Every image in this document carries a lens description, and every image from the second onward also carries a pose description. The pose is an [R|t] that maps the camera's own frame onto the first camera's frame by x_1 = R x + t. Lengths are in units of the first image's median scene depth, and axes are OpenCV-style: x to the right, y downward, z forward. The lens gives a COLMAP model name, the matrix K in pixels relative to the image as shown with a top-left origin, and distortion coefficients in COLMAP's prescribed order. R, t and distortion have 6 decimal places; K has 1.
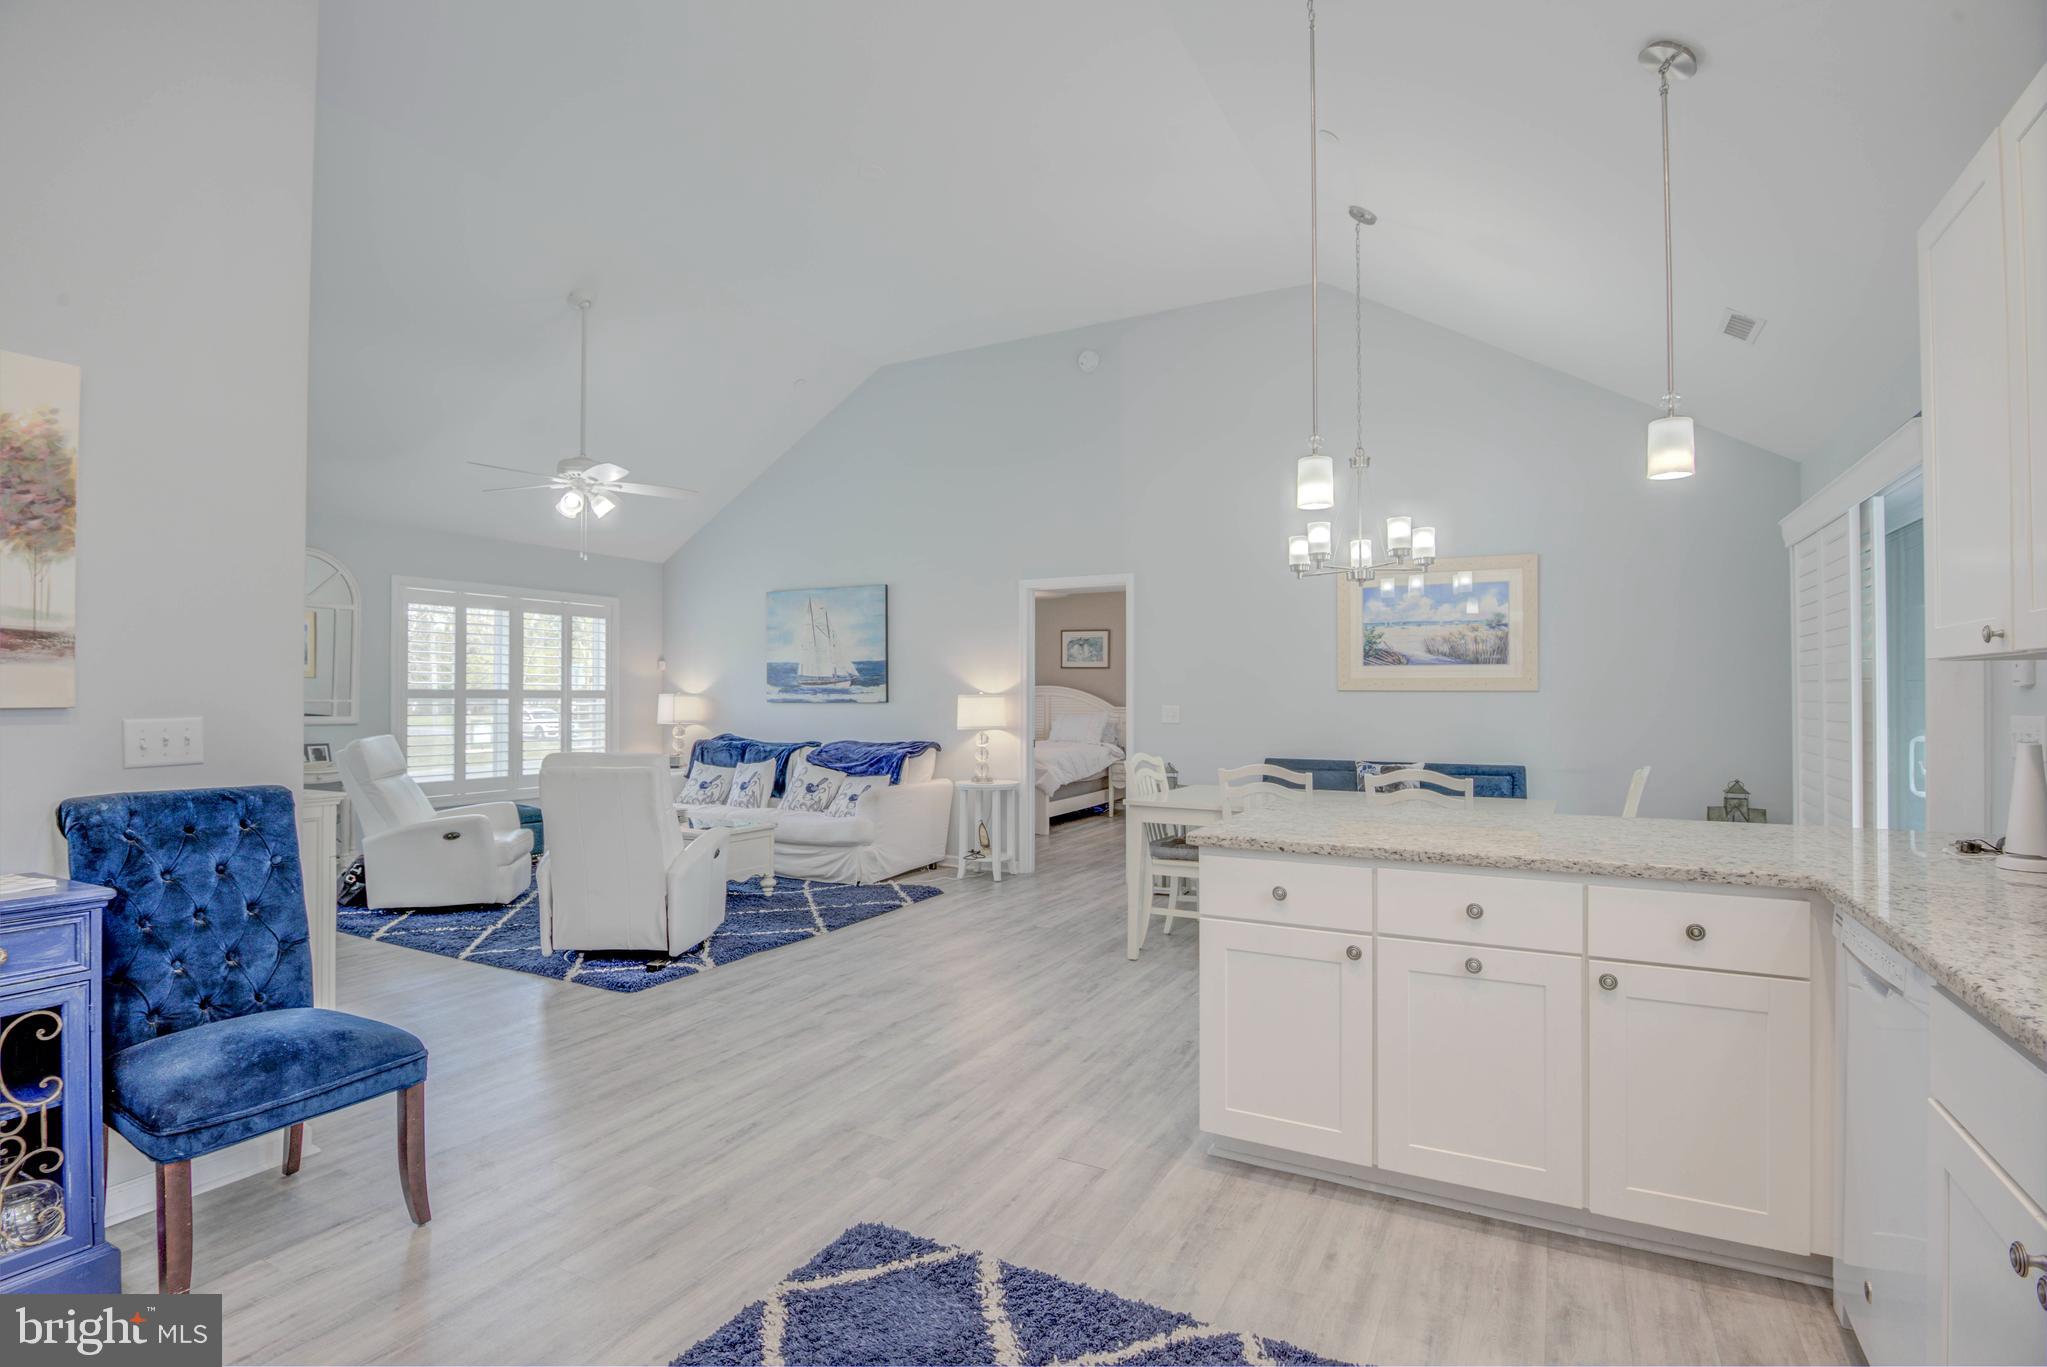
lens RADIAL K [[995.8, 0, 1023.5], [0, 995.8, 683.5], [0, 0, 1]] dist [-0.022693, 0.000255]
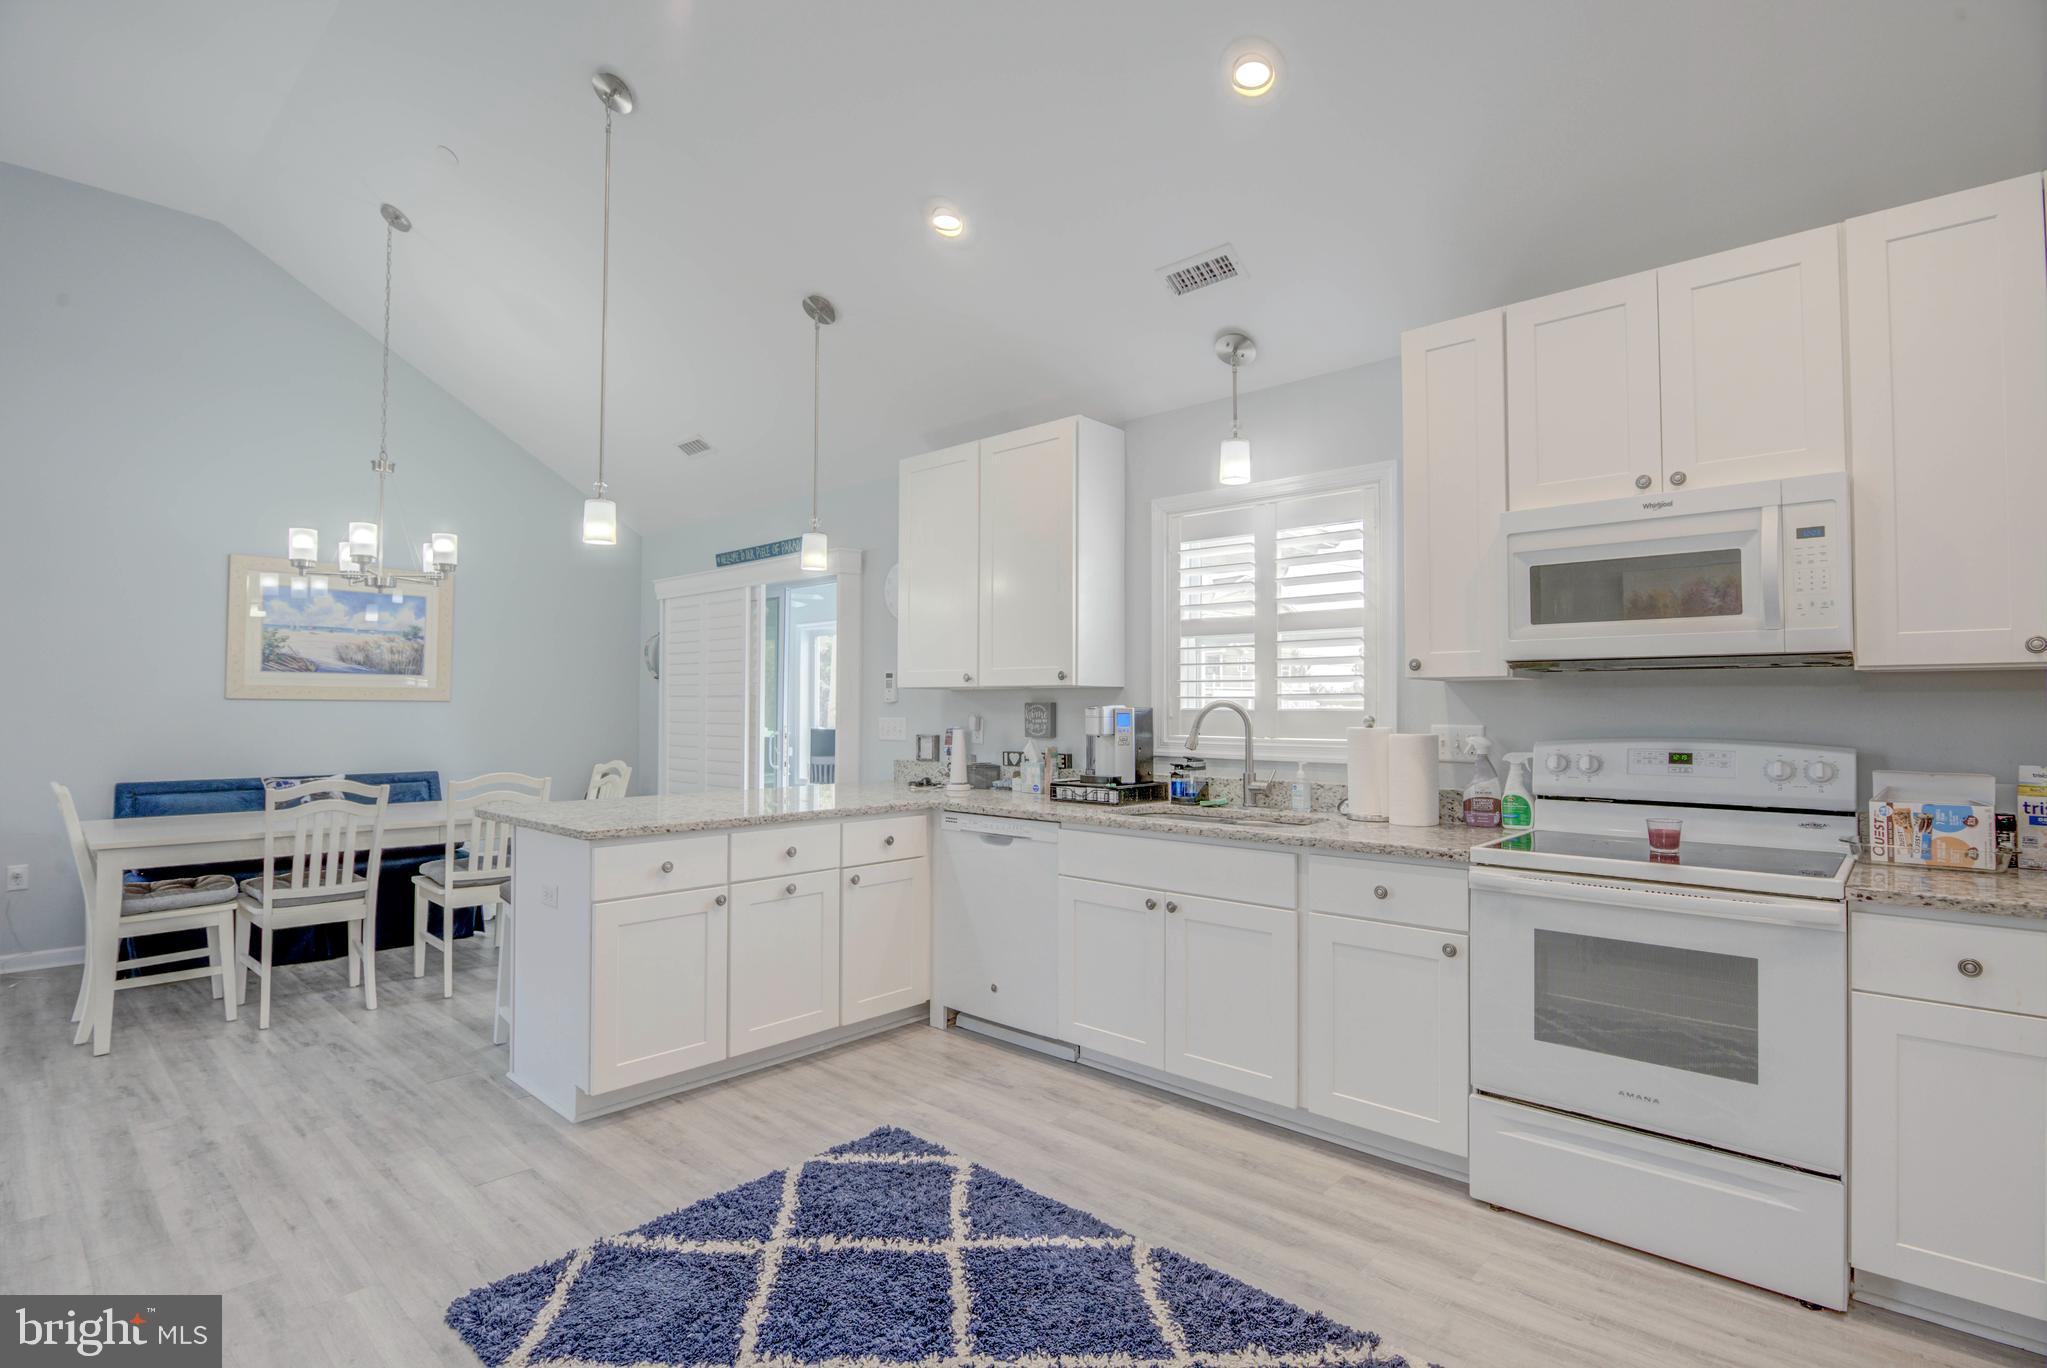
lens RADIAL K [[995.8, 0, 1023.5], [0, 995.8, 684.0], [0, 0, 1]] dist [-0.022693, 0.000255]
pose [[0.247215, 0.023553, 0.968674, -0.550160], [-0.015047, 0.999677, -0.020467, 0.002405], [-0.968844, -0.009516, 0.247490, 0.181450]]
